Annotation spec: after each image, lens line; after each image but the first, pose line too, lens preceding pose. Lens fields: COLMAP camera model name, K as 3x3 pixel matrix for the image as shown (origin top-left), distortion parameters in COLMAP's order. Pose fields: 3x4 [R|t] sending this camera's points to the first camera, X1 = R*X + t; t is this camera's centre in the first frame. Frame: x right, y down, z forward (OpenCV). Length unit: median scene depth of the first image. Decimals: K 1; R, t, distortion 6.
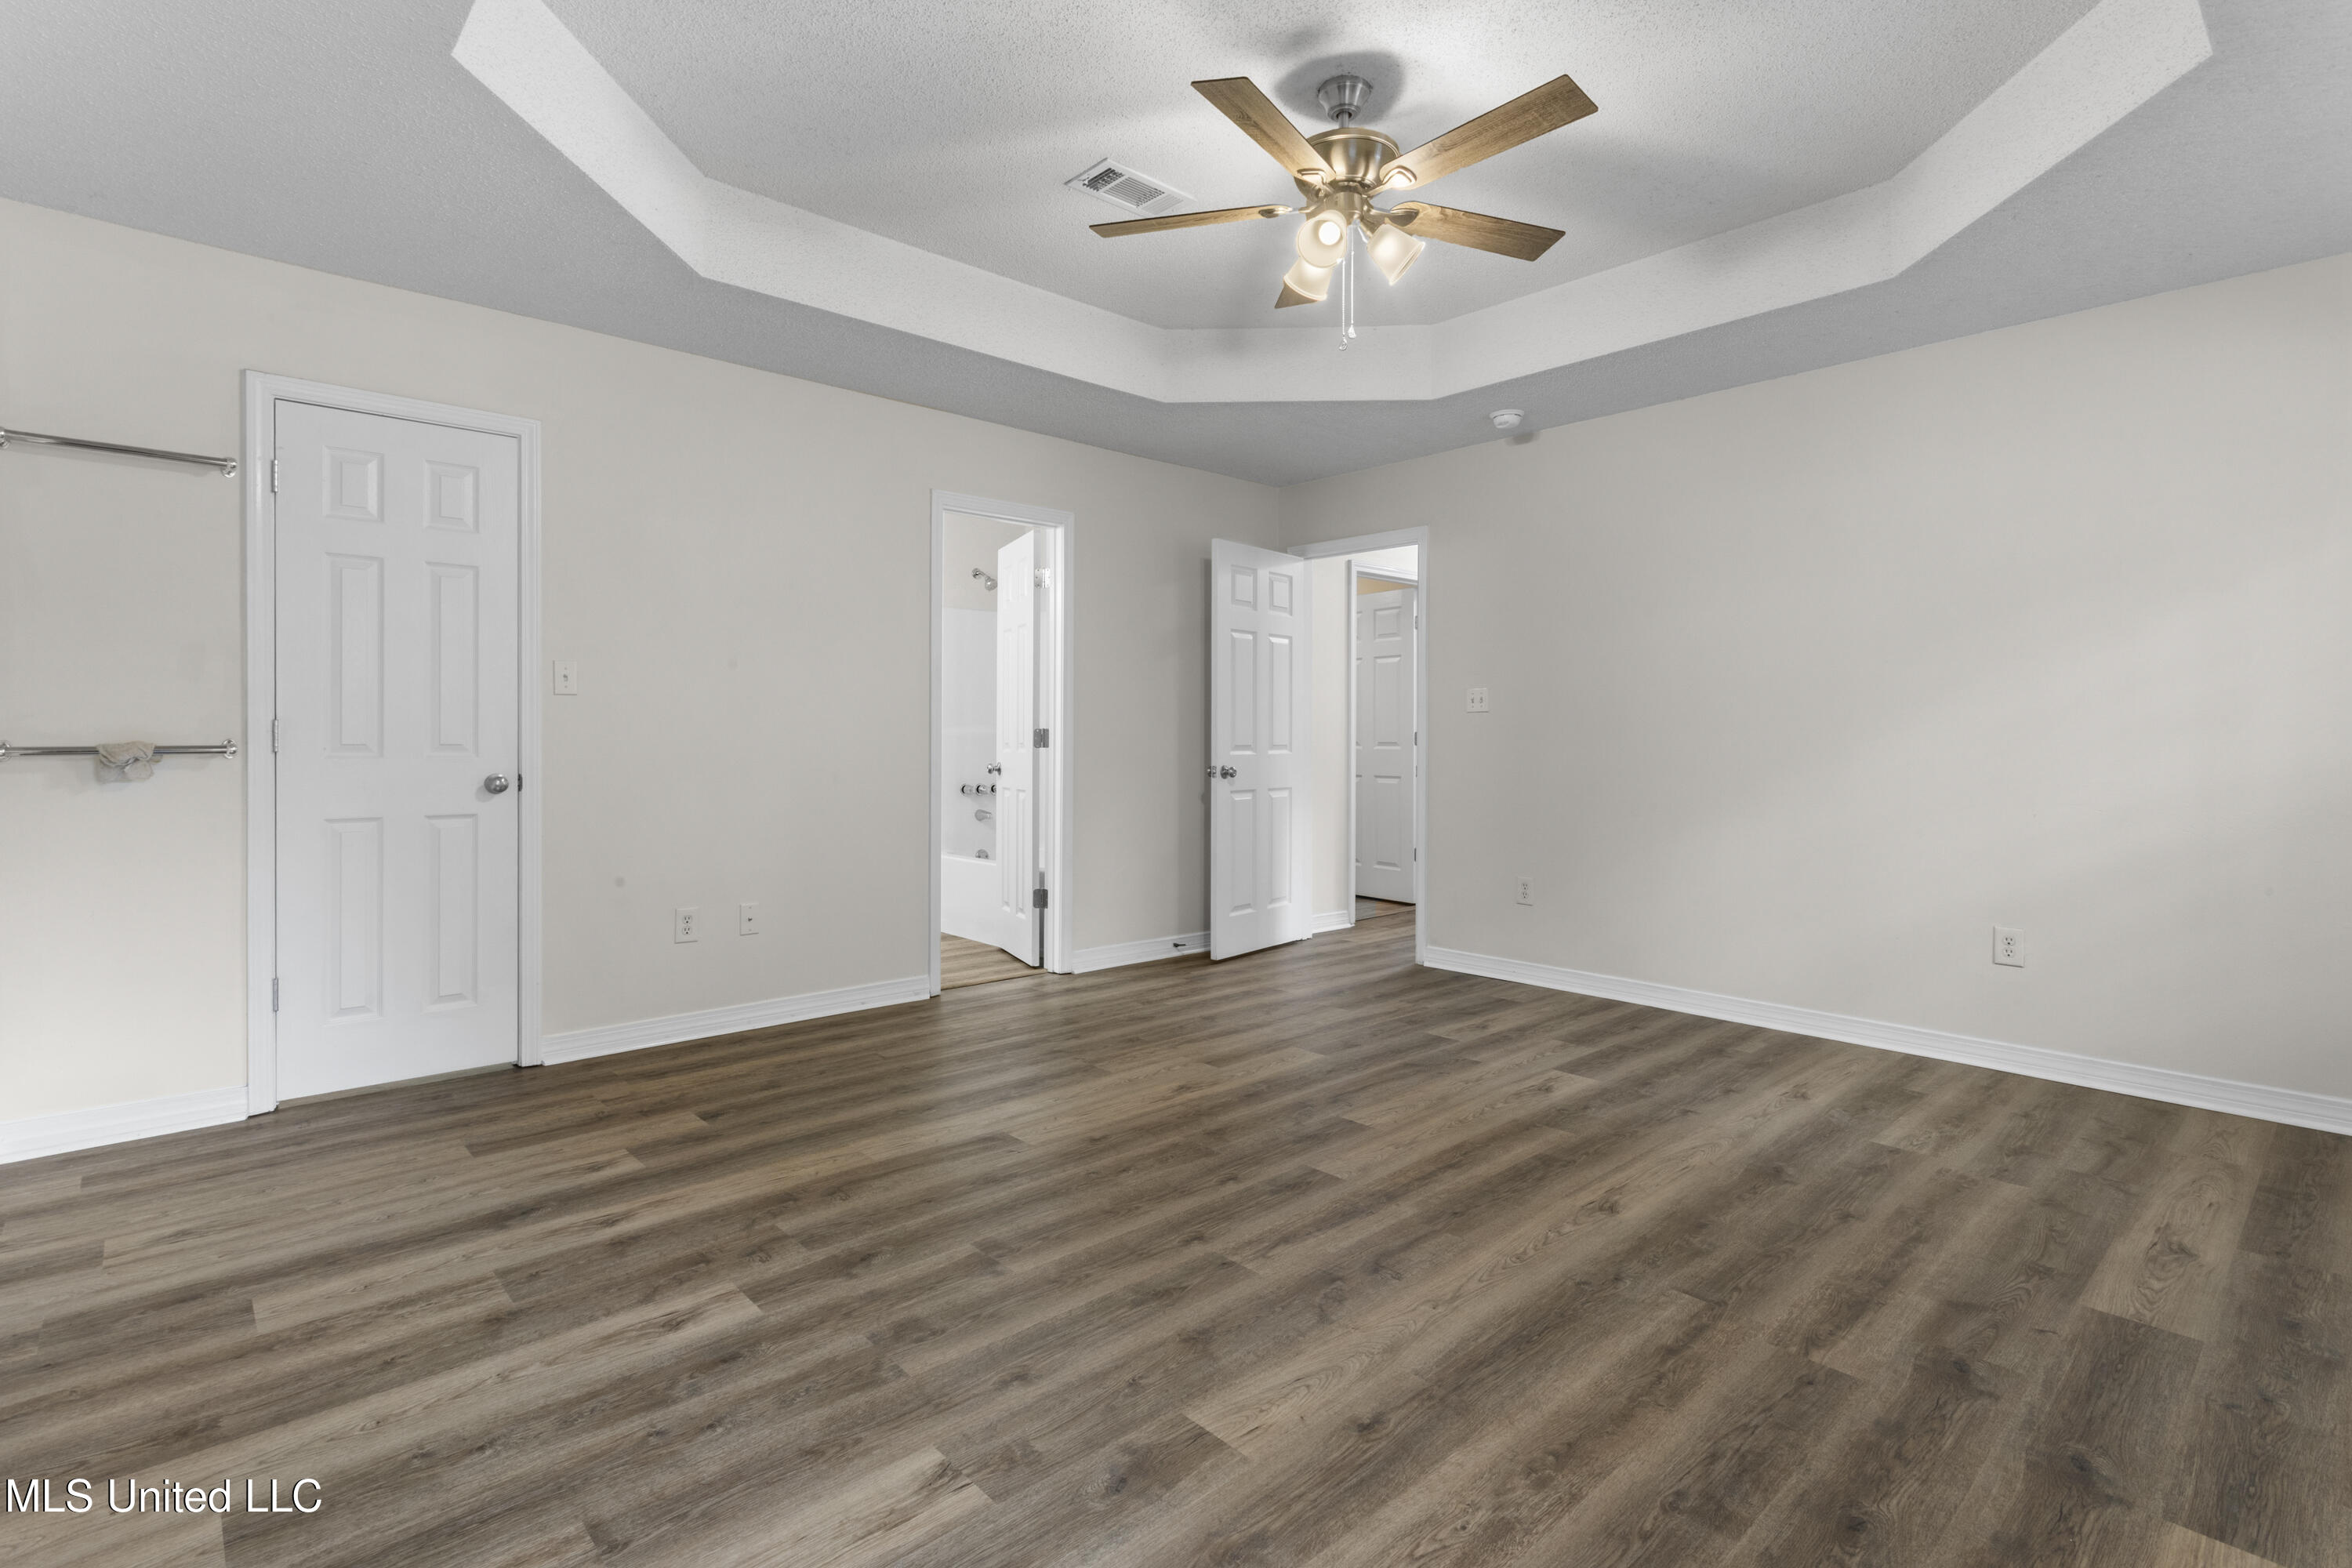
lens RADIAL K [[1113.5, 0, 1175.7], [0, 1113.5, 770.7], [0, 0, 1]] dist [-0.000455, 0.001417]
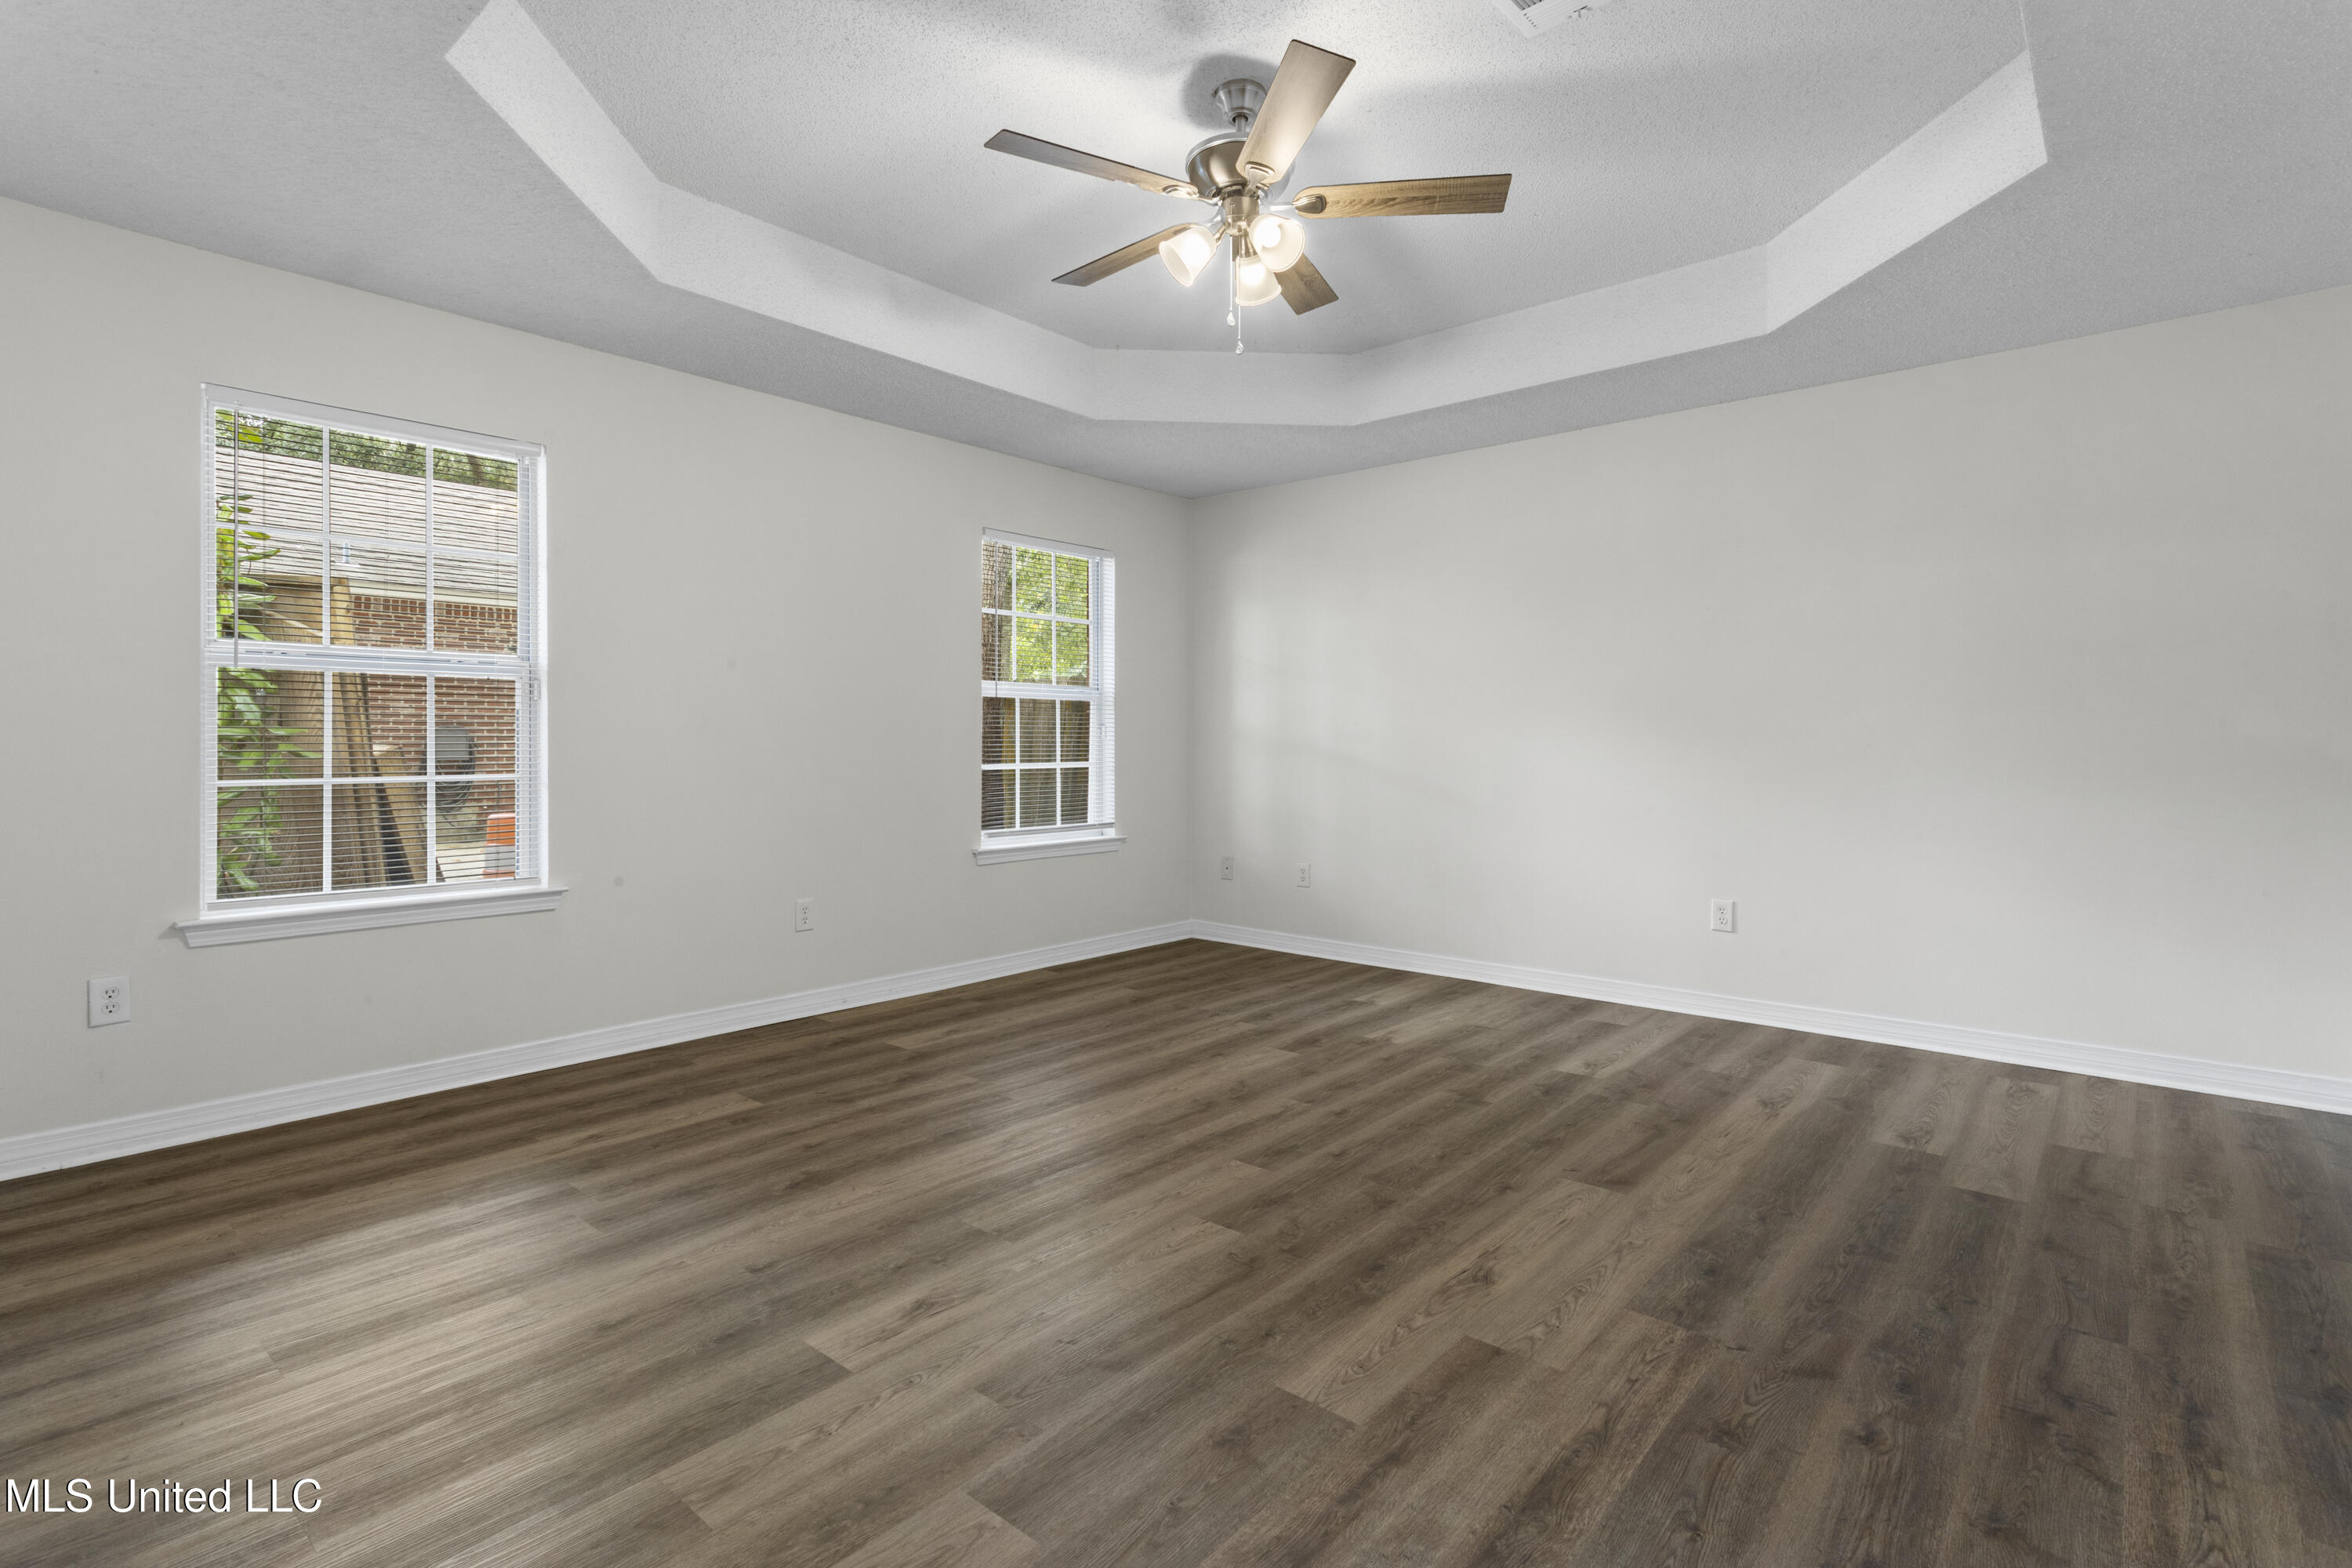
lens RADIAL K [[1113.5, 0, 1175.7], [0, 1113.5, 770.7], [0, 0, 1]] dist [-0.000455, 0.001417]
pose [[-0.993150, -0.001237, -0.116844, 0.326386], [-0.007227, 0.998680, 0.050855, -0.055696], [0.116627, 0.051351, -0.991847, 1.999491]]
